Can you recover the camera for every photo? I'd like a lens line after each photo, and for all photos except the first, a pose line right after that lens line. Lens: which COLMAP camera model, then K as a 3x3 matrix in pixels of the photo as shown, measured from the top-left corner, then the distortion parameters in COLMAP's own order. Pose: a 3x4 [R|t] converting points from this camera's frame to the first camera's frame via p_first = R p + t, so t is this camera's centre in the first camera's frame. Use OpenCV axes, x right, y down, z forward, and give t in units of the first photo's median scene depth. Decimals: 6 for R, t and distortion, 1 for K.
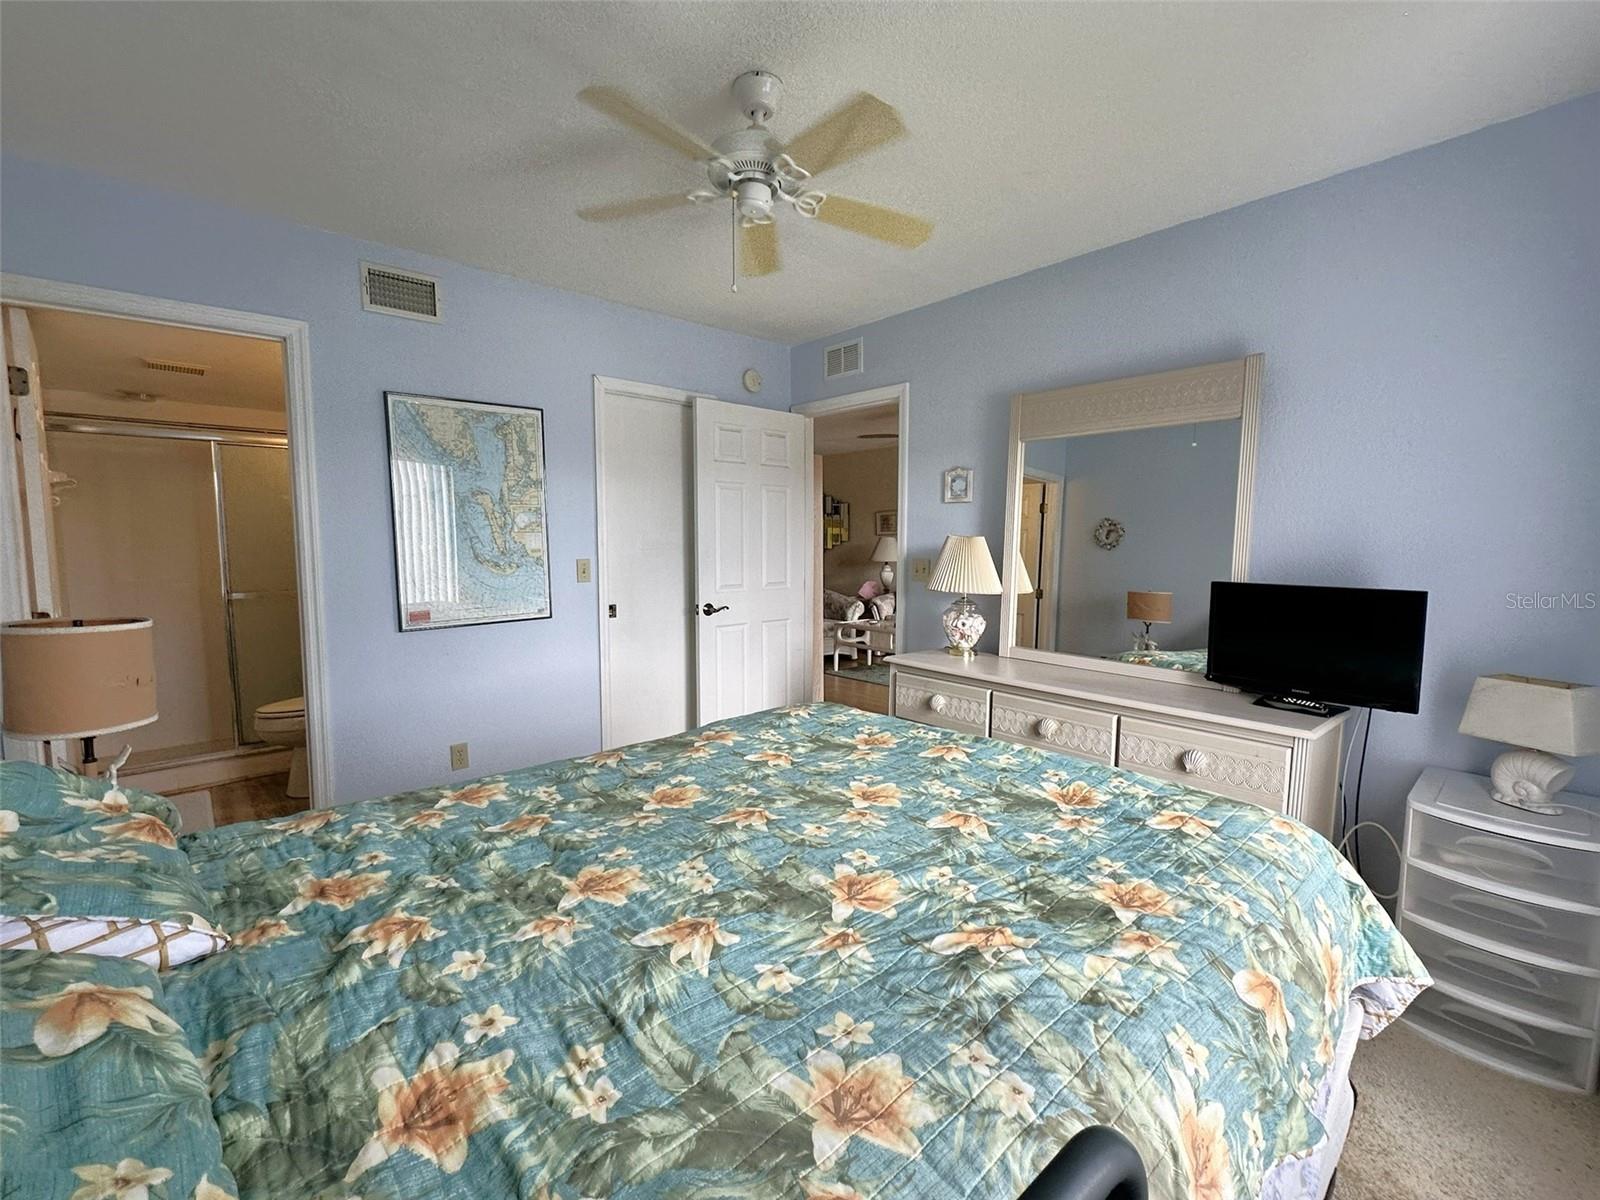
lens RADIAL K [[700.6, 0, 800.3], [0, 700.6, 603.2], [0, 0, 1]] dist [0.002920, 0.000201]
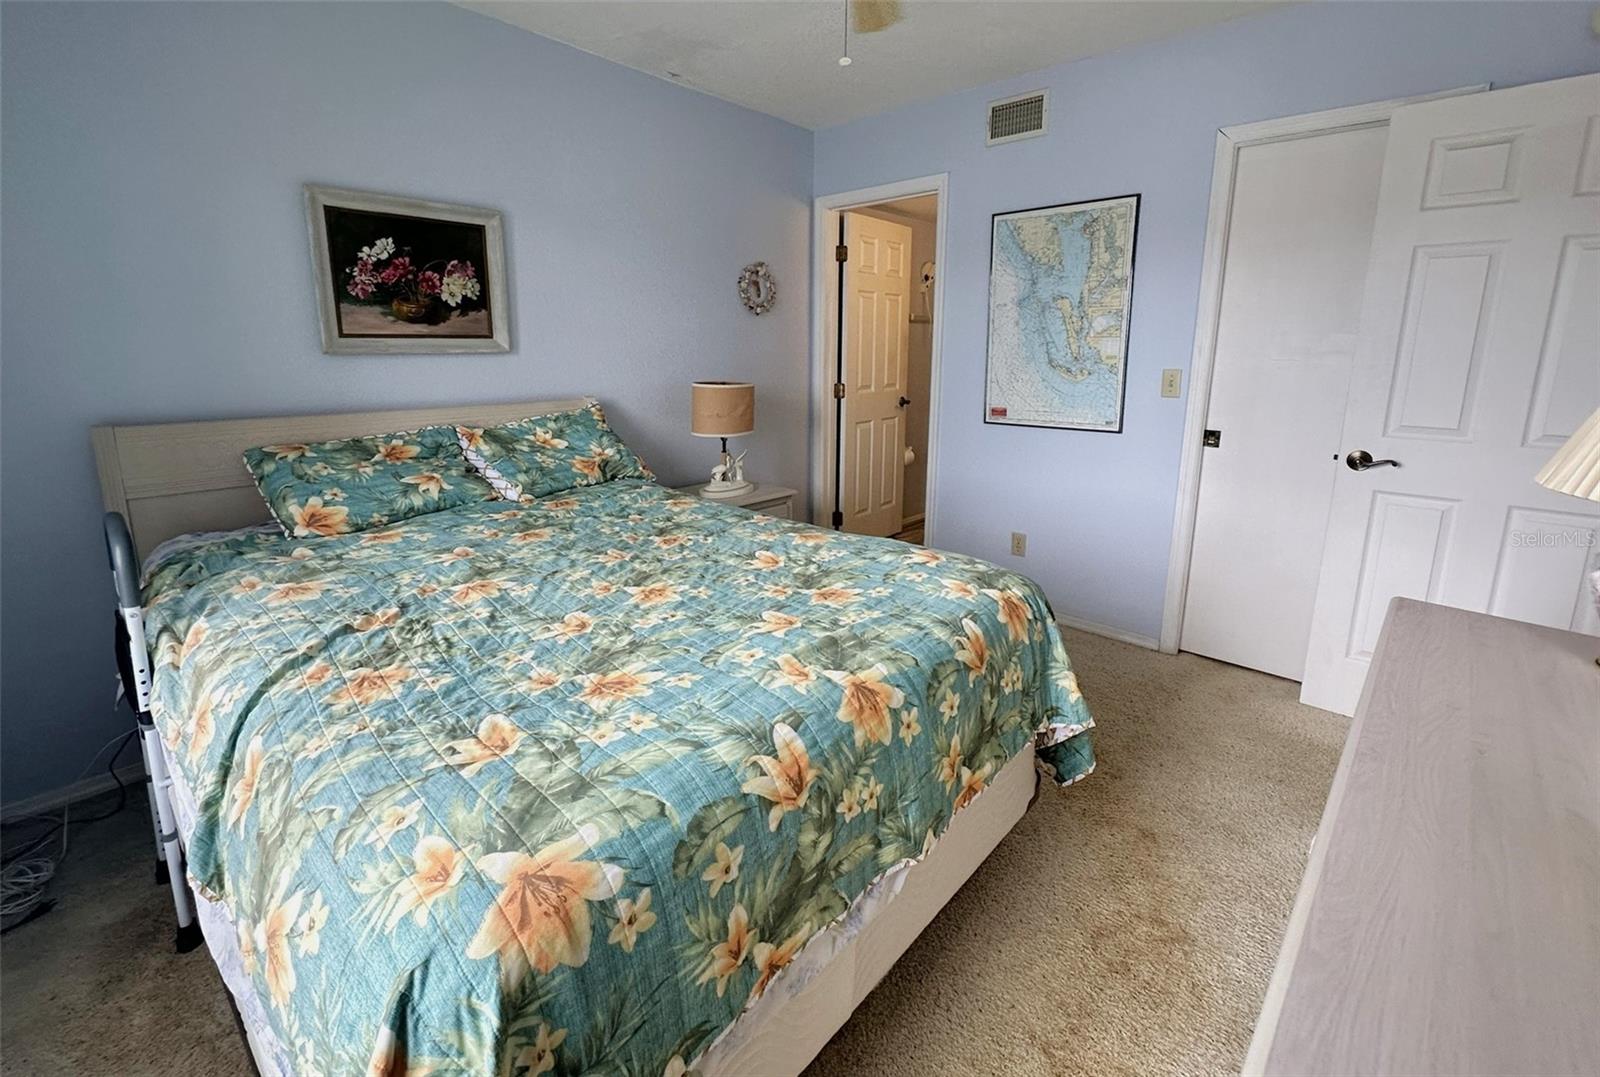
lens RADIAL K [[702.4, 0, 801.2], [0, 702.4, 475.7], [0, 0, 1]] dist [-0.003177, -0.000238]
pose [[0.078145, 0.187211, -0.979206, 0.548858], [-0.100180, 0.978713, 0.179122, -0.050033], [0.991896, 0.084100, 0.095236, 0.554340]]
